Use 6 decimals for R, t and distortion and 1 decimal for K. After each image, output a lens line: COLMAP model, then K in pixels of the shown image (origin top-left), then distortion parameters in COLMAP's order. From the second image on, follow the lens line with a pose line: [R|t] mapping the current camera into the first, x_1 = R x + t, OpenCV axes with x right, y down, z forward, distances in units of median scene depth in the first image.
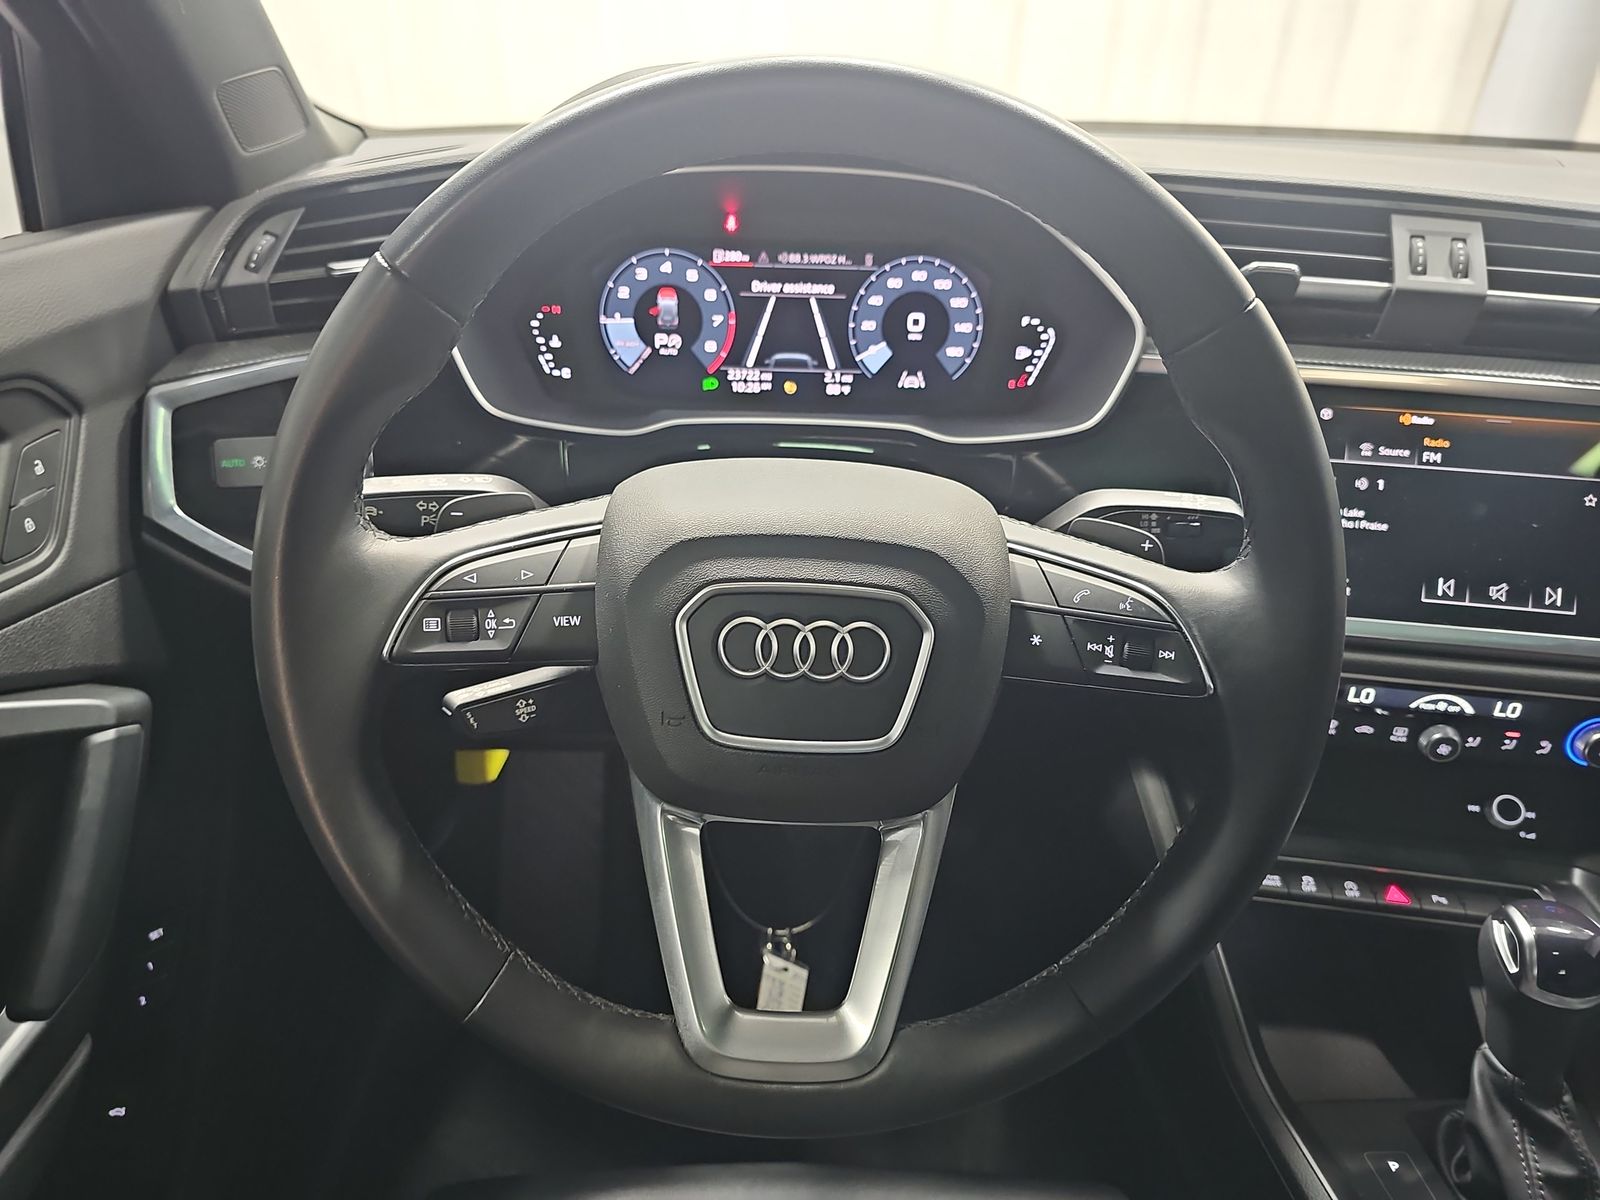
lens RADIAL K [[1073.0, 0, 799.5], [0, 1073.0, 612.9], [0, 0, 1]] dist [0.043239, -0.026019]
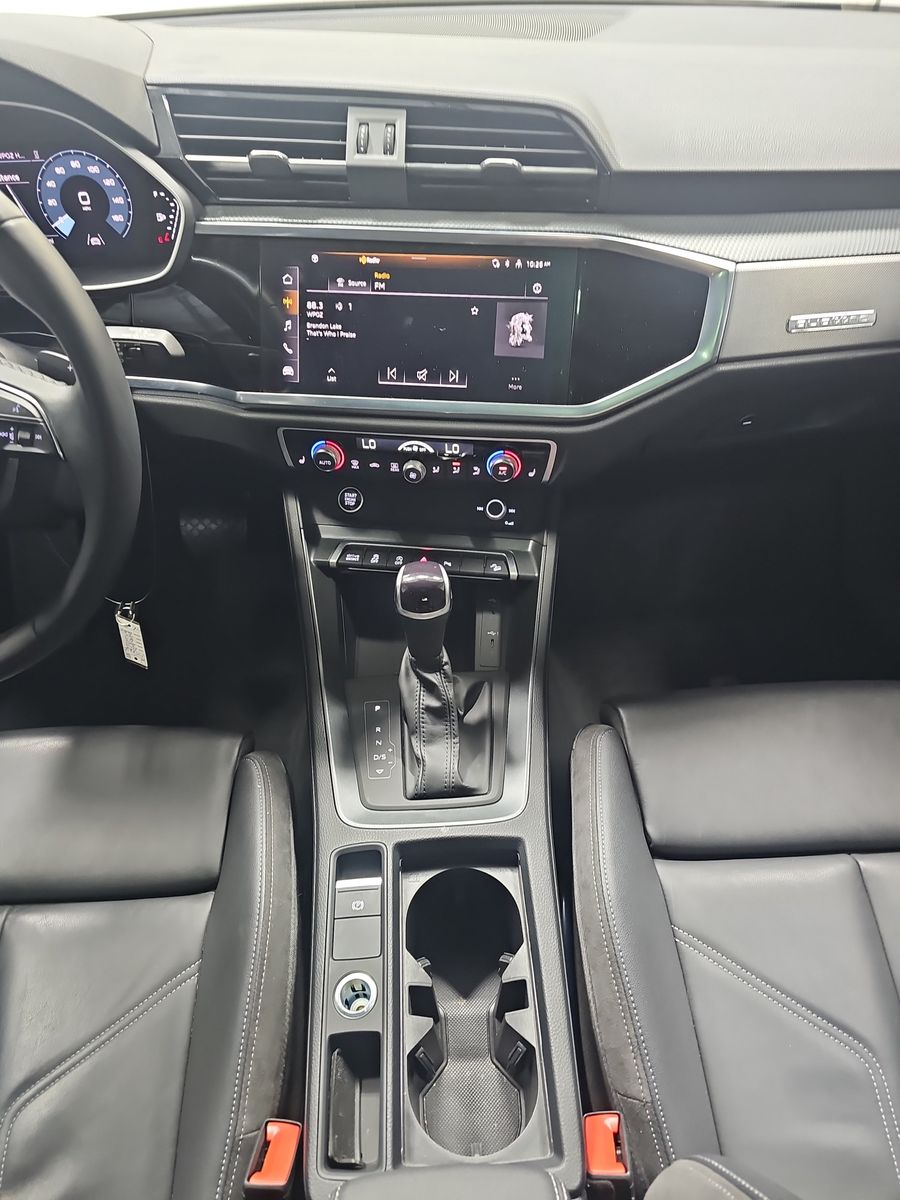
lens RADIAL K [[804.8, 0, 450.0], [0, 804.8, 600.0], [0, 0, 1]] dist [0.043239, -0.026019]
pose [[0.998117, -0.045549, -0.041088, 0.636794], [0.054915, 0.961959, 0.267619, -0.014562], [0.027335, -0.269371, 0.962648, -0.205084]]
